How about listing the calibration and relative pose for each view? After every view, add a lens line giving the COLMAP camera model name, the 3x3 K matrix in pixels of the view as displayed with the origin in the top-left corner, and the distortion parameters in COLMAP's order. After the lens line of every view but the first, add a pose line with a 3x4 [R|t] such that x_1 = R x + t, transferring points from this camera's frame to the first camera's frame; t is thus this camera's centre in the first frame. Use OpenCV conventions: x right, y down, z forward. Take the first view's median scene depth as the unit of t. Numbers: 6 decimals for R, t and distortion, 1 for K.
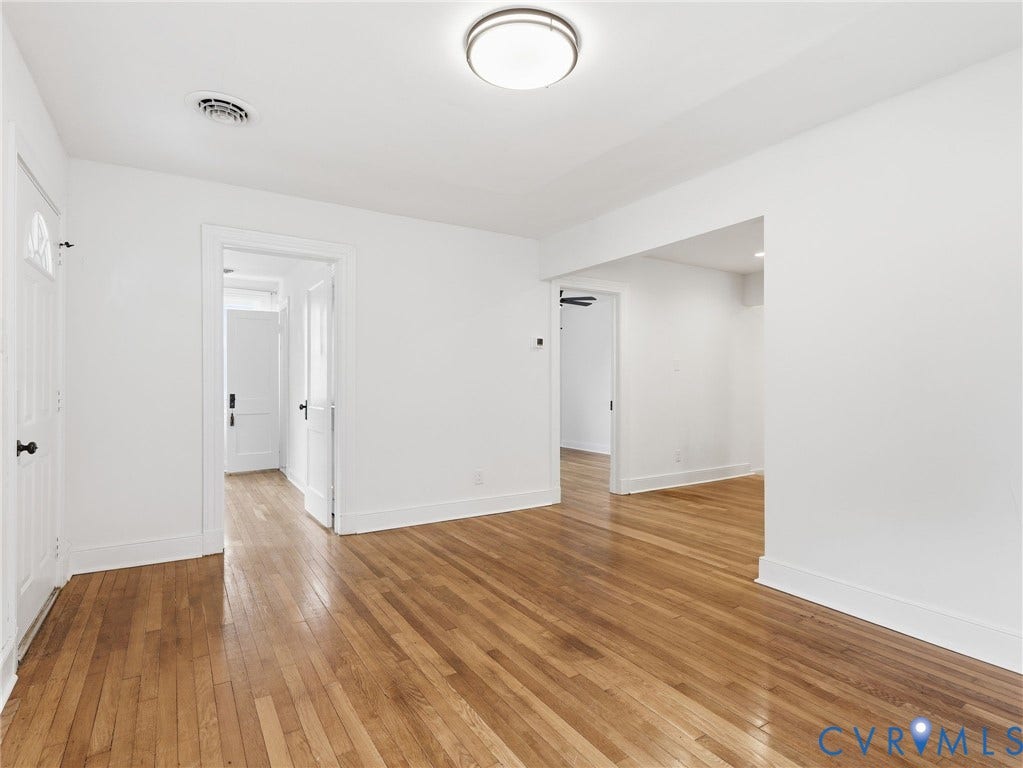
lens RADIAL K [[536.7, 0, 511.5], [0, 536.7, 384.0], [0, 0, 1]] dist [0.010020, -0.001147]
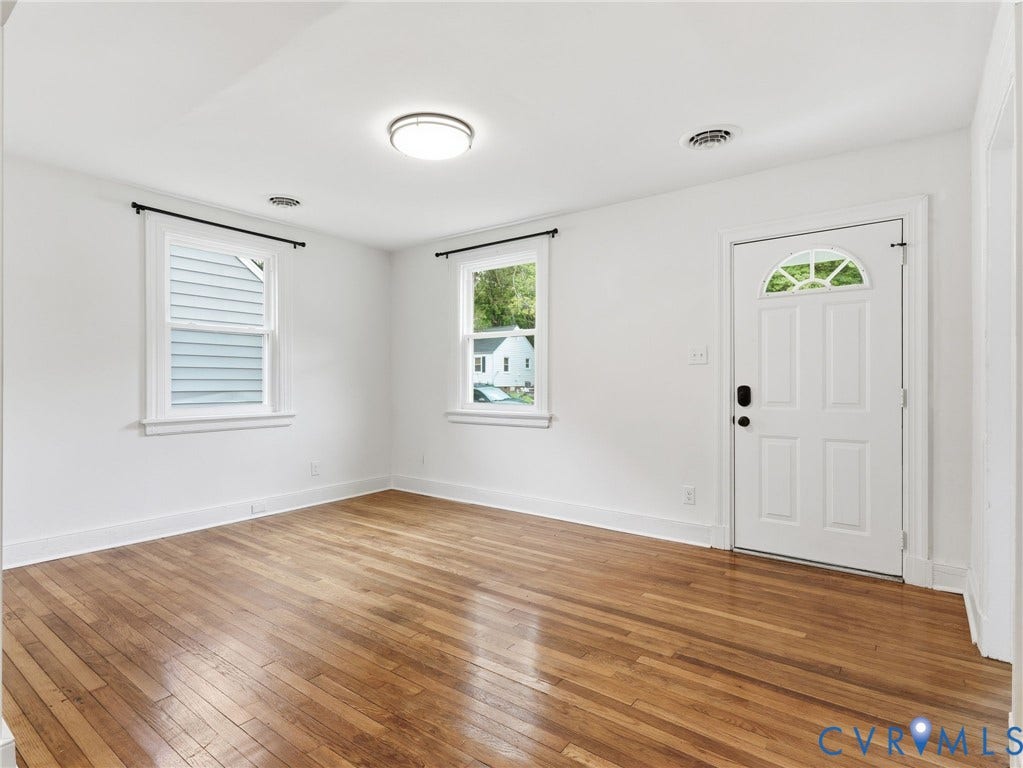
lens RADIAL K [[536.7, 0, 511.5], [0, 536.7, 384.0], [0, 0, 1]] dist [0.010020, -0.001147]
pose [[-0.934765, -0.000649, -0.355266, 0.247628], [-0.001412, 0.999997, 0.001888, 0.003190], [0.355264, 0.002267, -0.934763, 1.849697]]
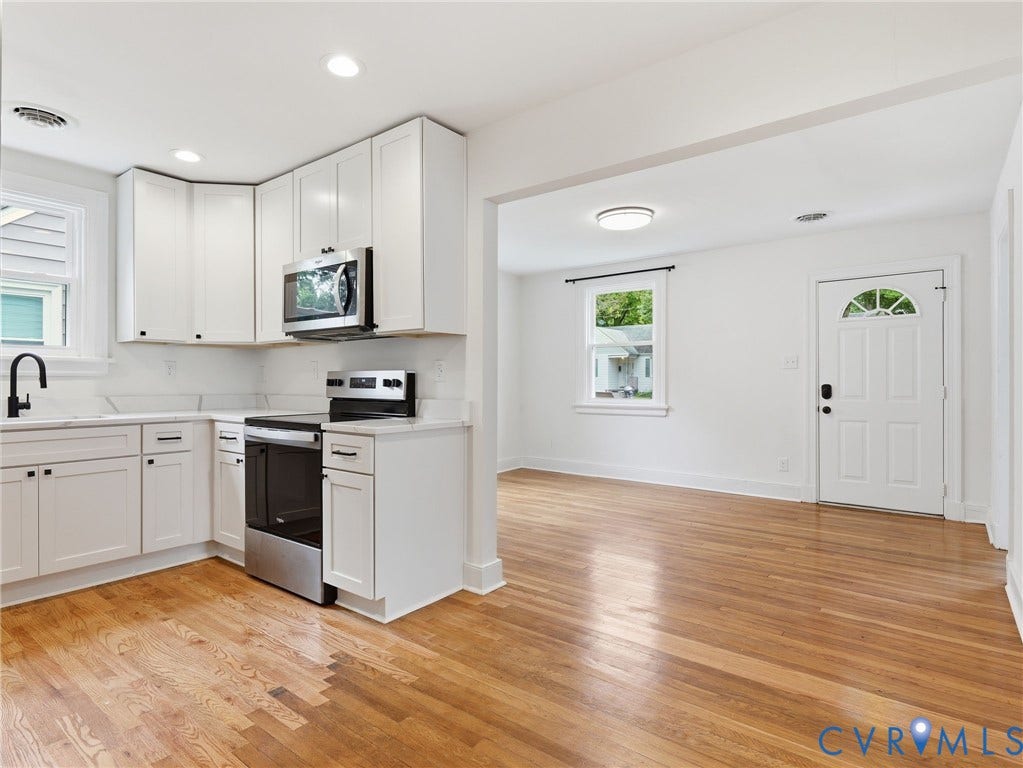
lens RADIAL K [[555.3, 0, 511.5], [0, 555.3, 384.0], [0, 0, 1]] dist [0.005813, 0.000733]
pose [[-0.939907, 0.000756, -0.341430, 0.901239], [-0.000111, 0.999997, 0.002521, 0.003778], [0.341431, 0.002407, -0.939904, 2.233653]]
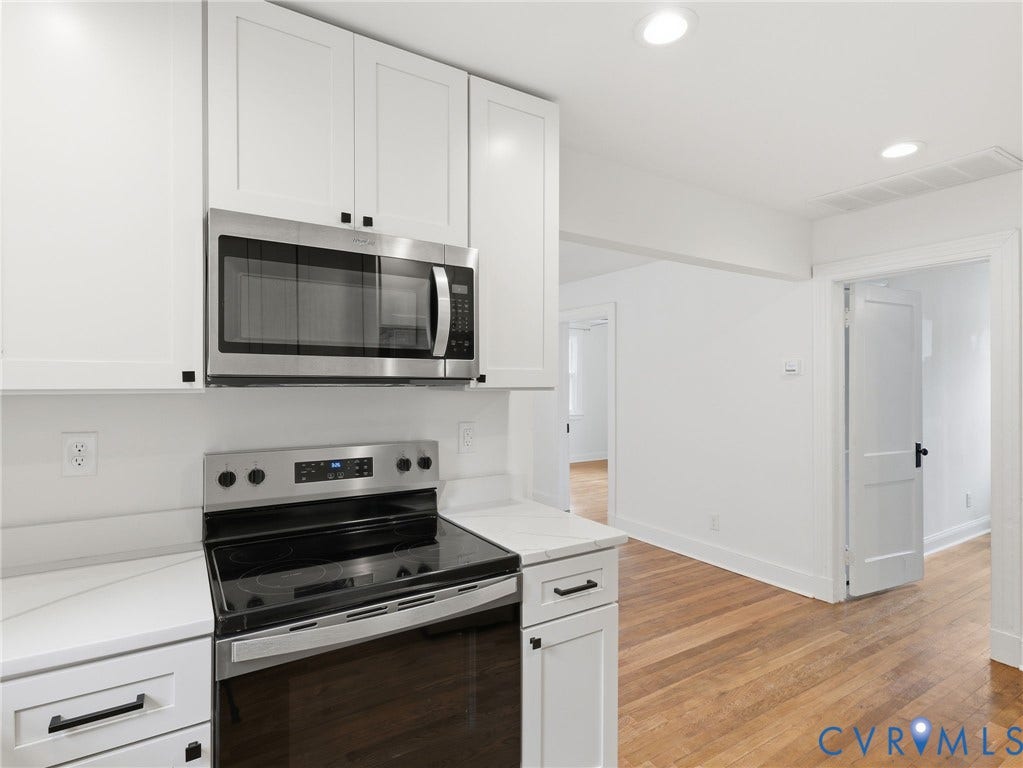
lens RADIAL K [[536.7, 0, 511.5], [0, 536.7, 384.0], [0, 0, 1]] dist [0.010020, -0.001147]
pose [[0.002308, 0.005072, -0.999984, 1.453122], [-0.002713, 0.999983, 0.005066, -0.105597], [0.999994, 0.002701, 0.002322, 1.133860]]
